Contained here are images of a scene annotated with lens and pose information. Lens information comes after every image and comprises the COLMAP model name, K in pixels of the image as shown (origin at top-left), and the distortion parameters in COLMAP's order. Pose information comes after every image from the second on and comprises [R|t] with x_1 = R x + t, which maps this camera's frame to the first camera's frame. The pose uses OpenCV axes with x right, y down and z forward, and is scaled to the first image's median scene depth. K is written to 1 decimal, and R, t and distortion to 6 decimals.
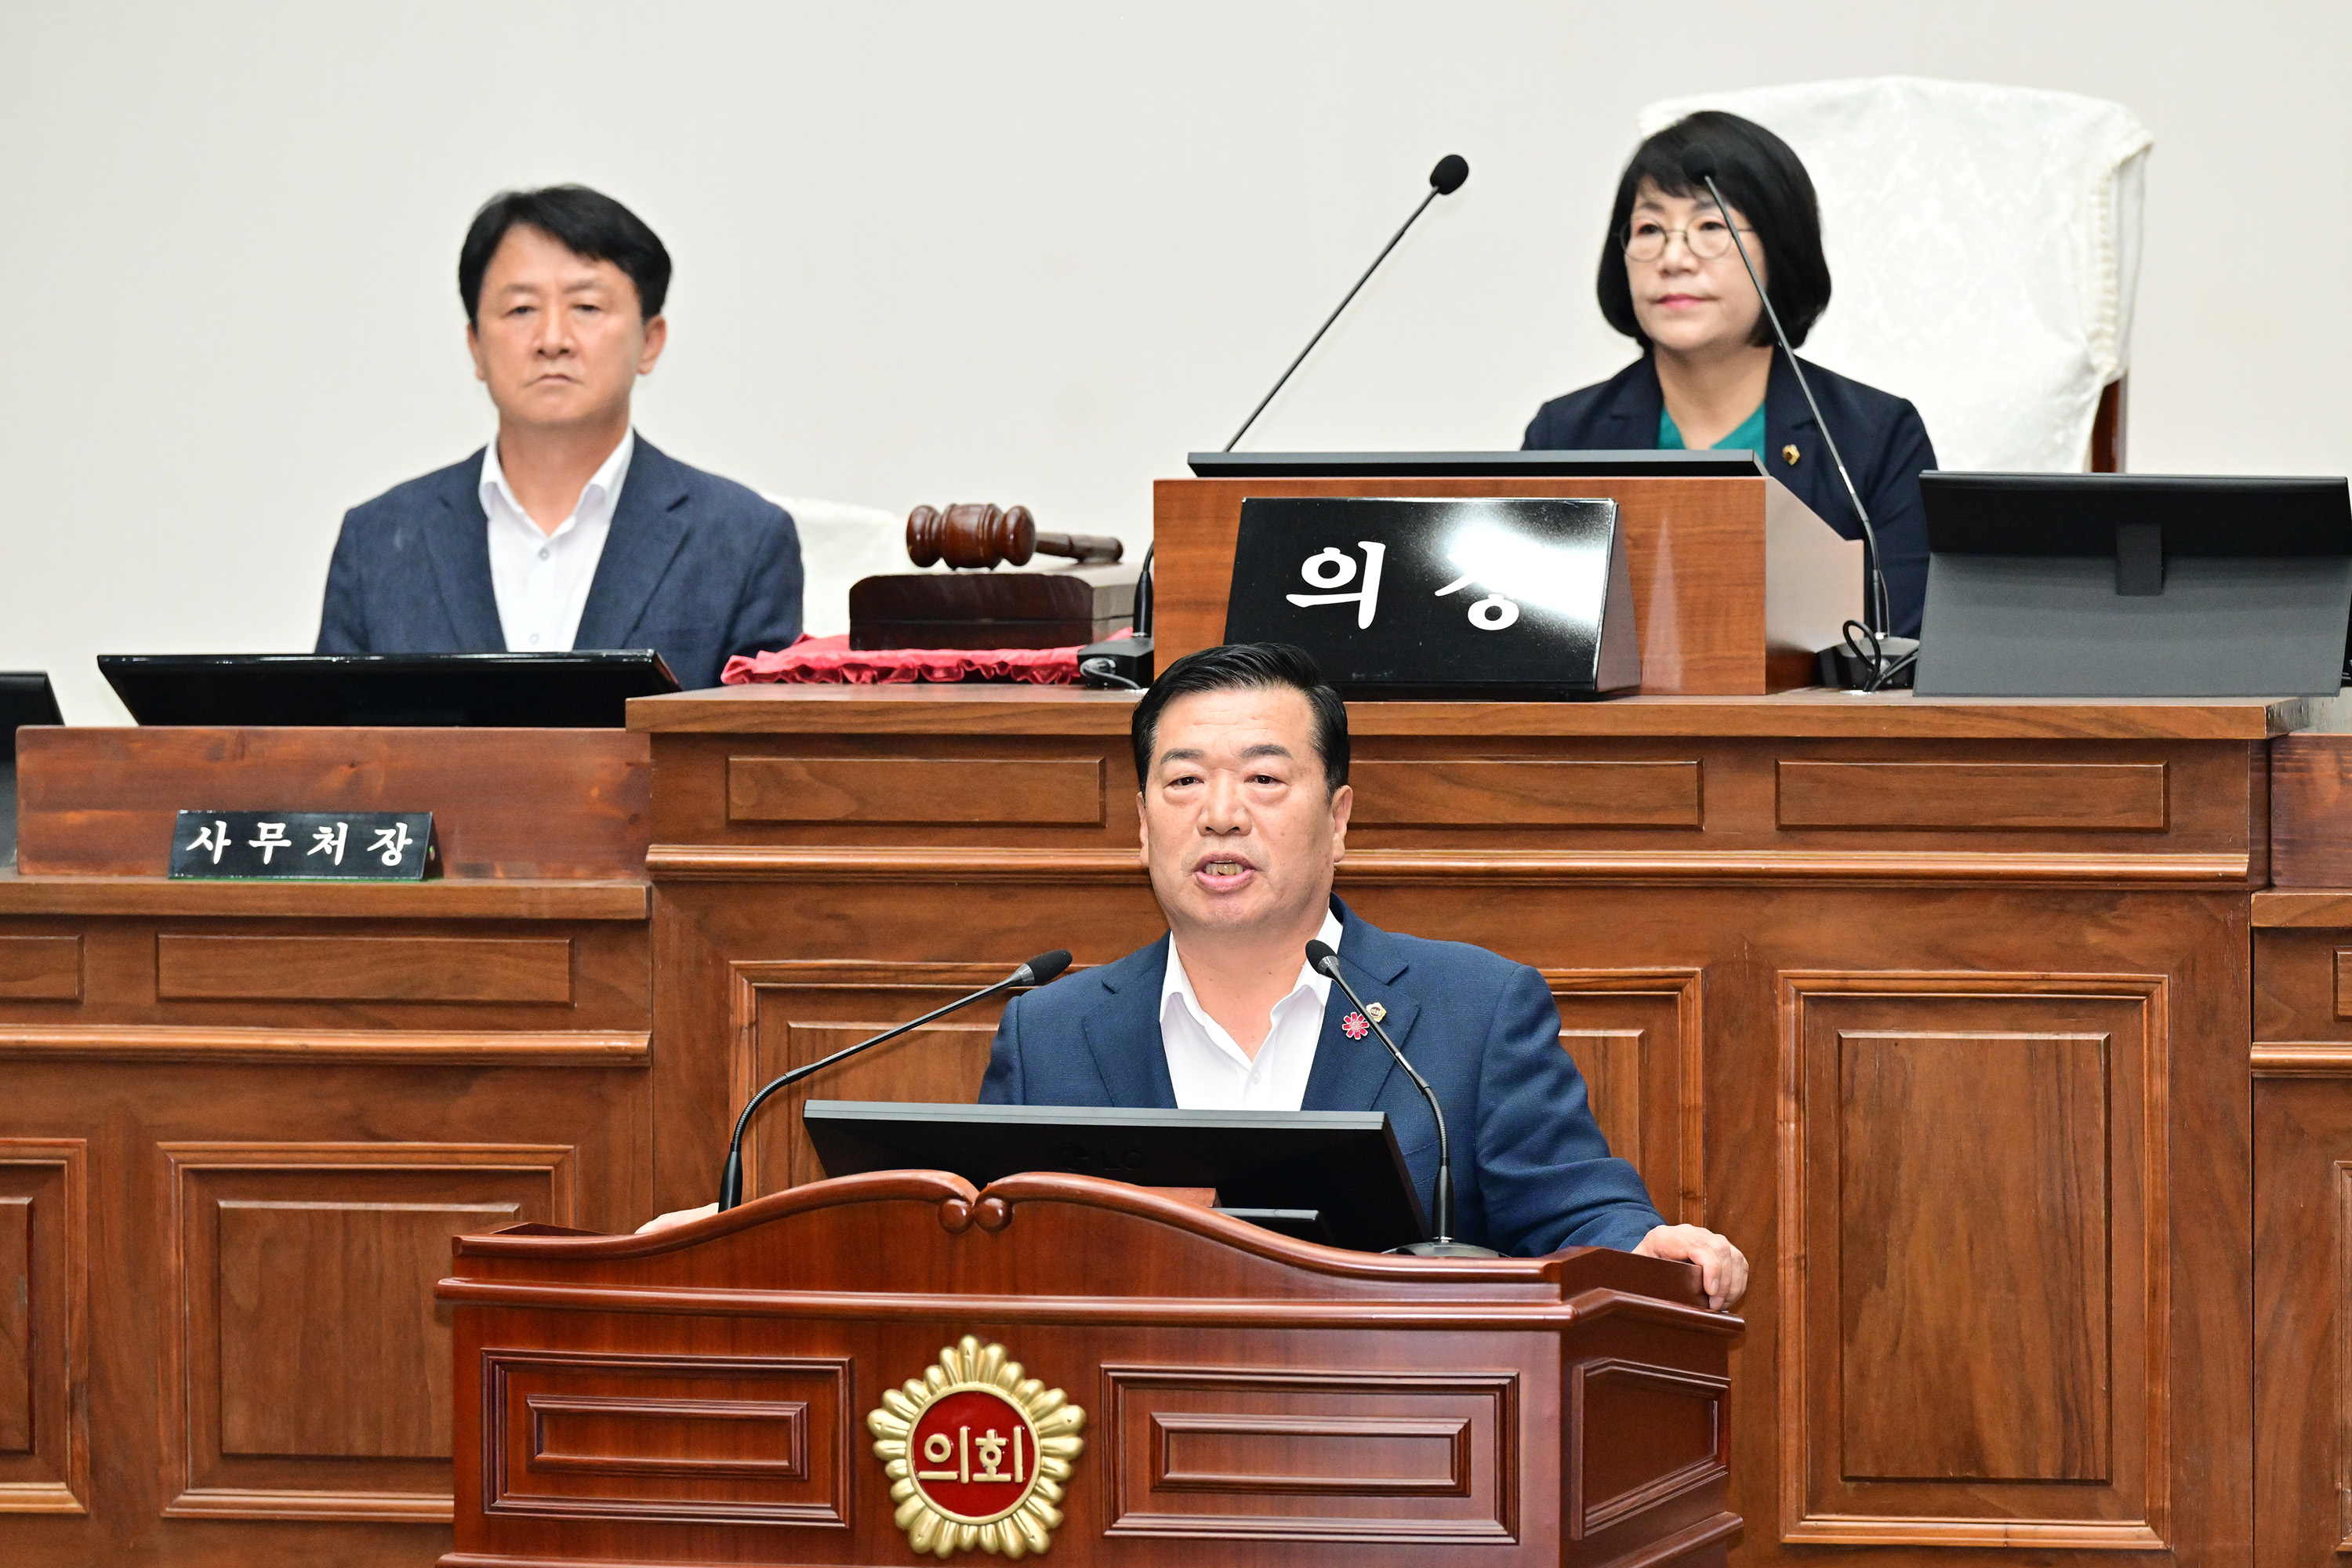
lens RADIAL K [[14665.0, 0, 1199.0], [0, 14665.0, 778.9], [0, 0, 1]] dist [-0.015418, 0.000000]
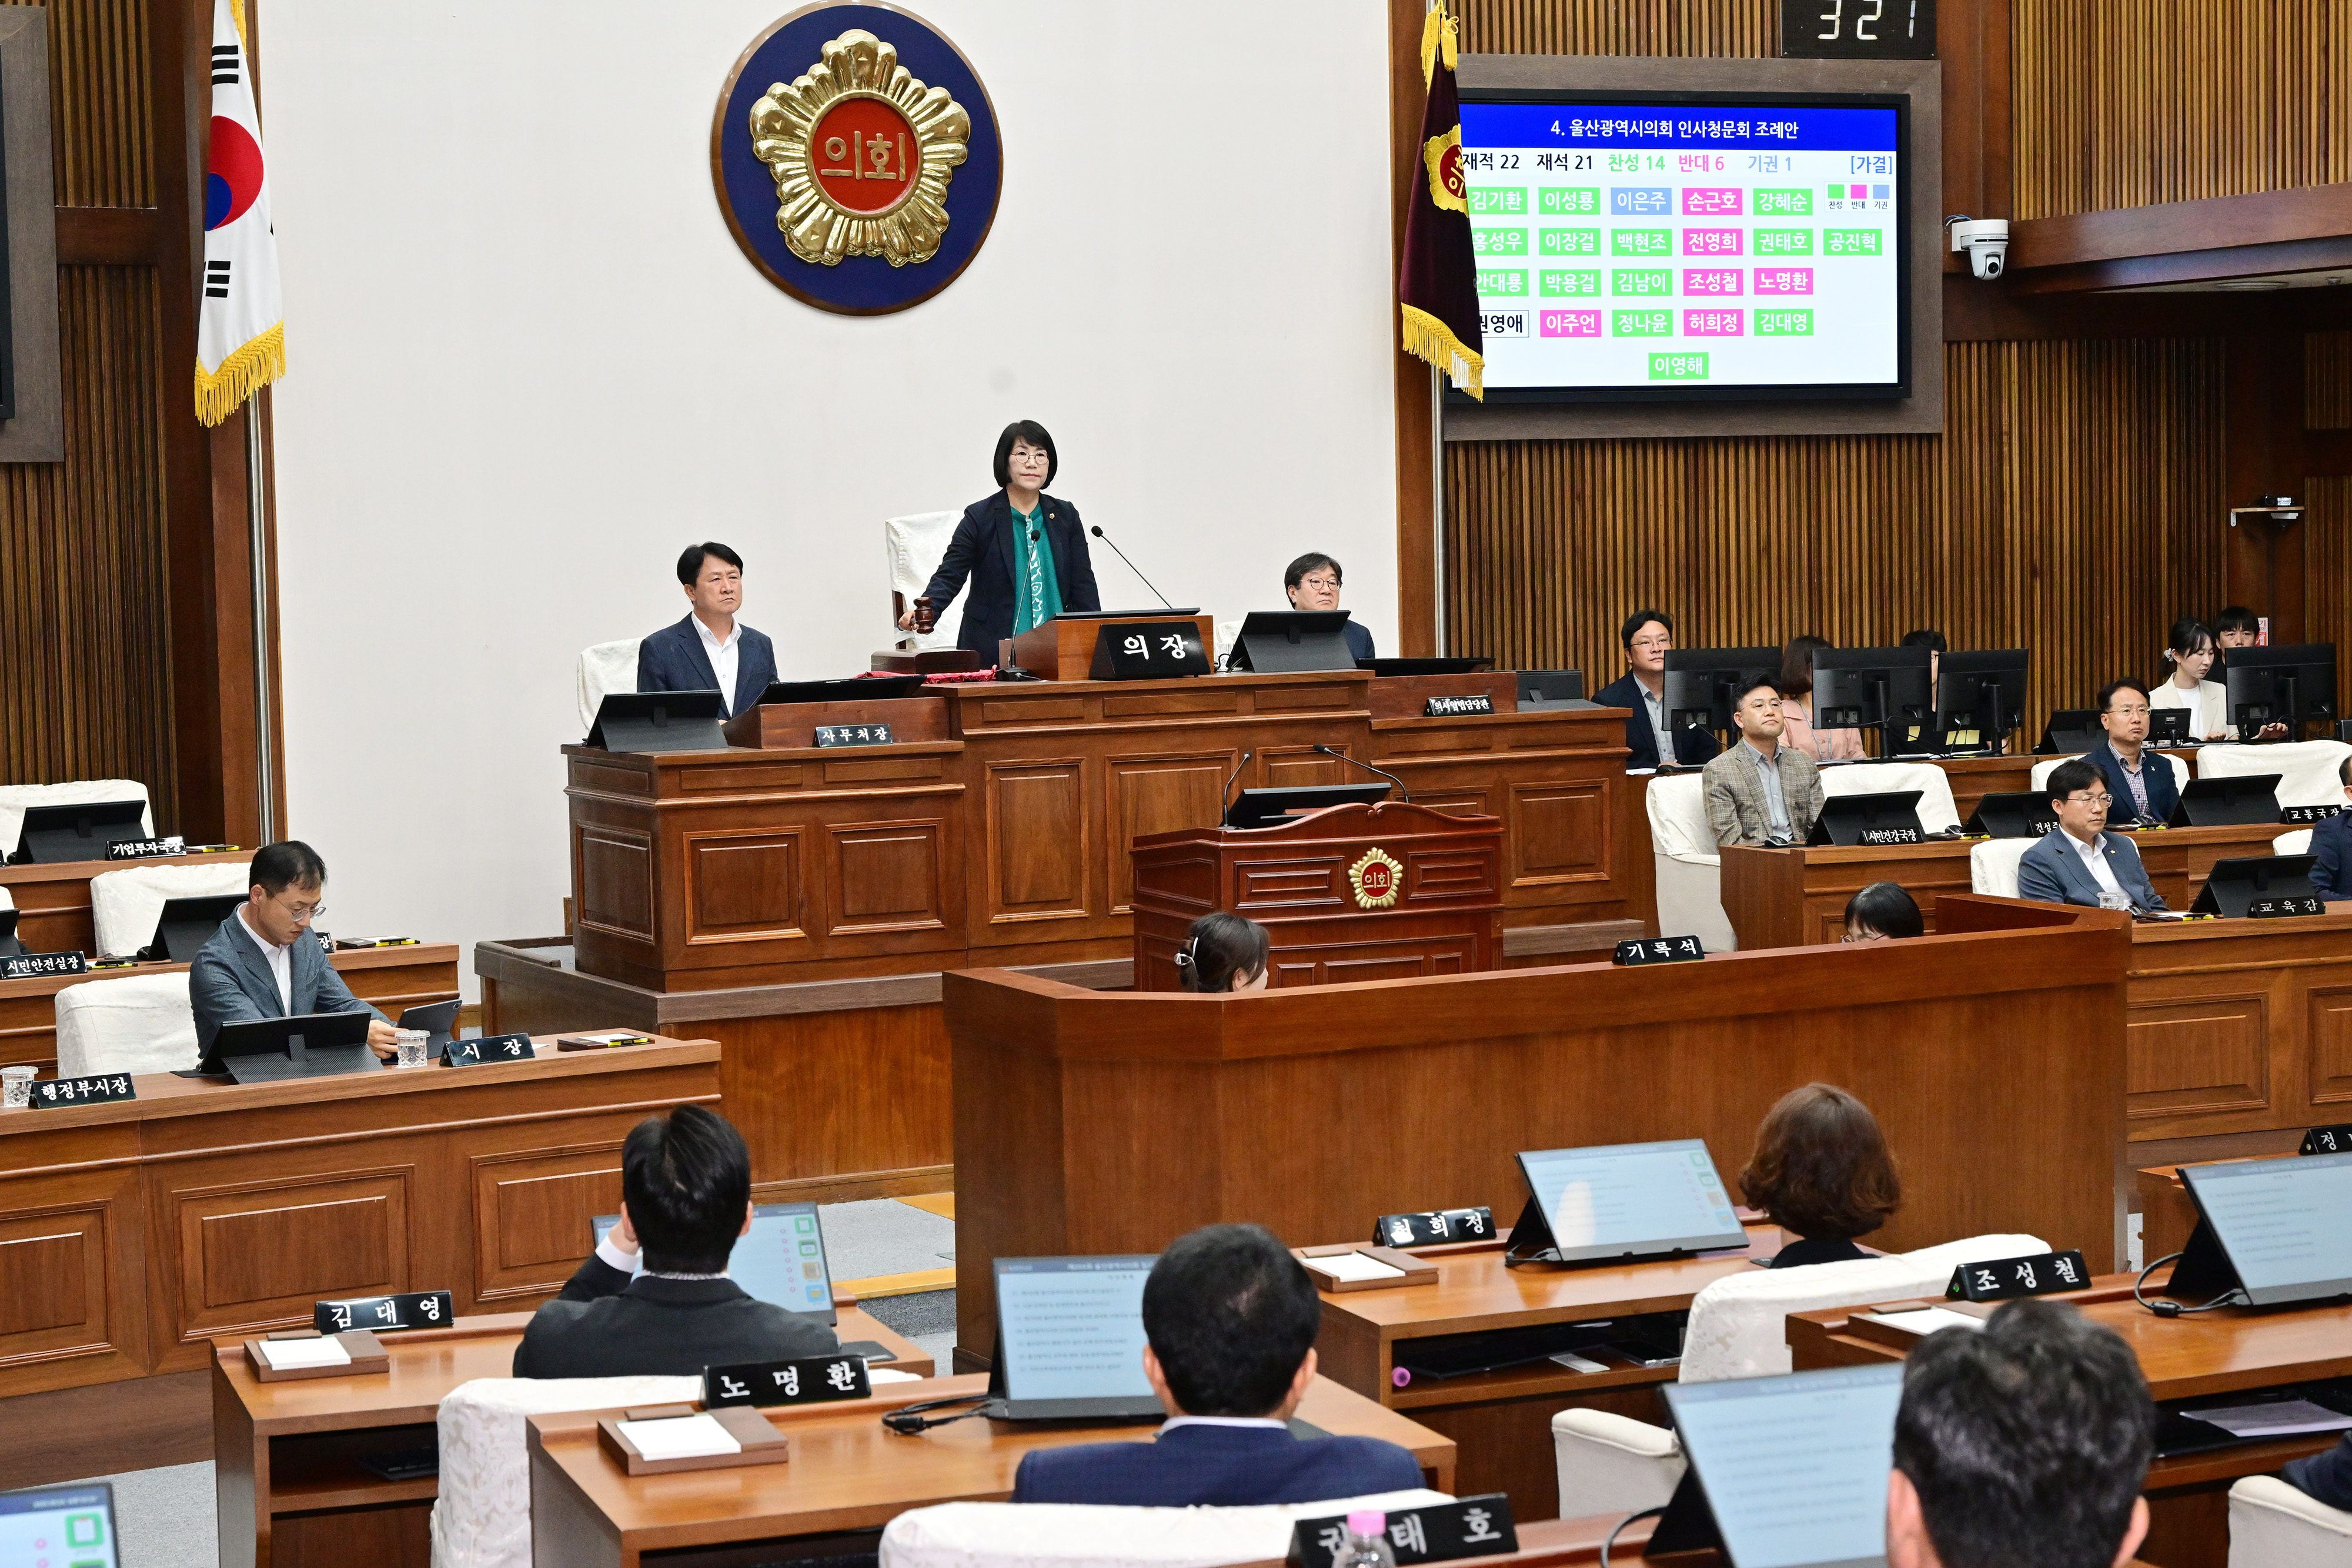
lens RADIAL K [[4115.9, 0, 1177.6], [0, 4115.9, 795.7], [0, 0, 1]] dist [-0.025590, 0.000000]
pose [[0.761953, -0.054905, 0.645301, -0.637143], [0.046595, 0.998465, 0.029937, -0.006798], [-0.645954, 0.007257, 0.763342, 0.227679]]
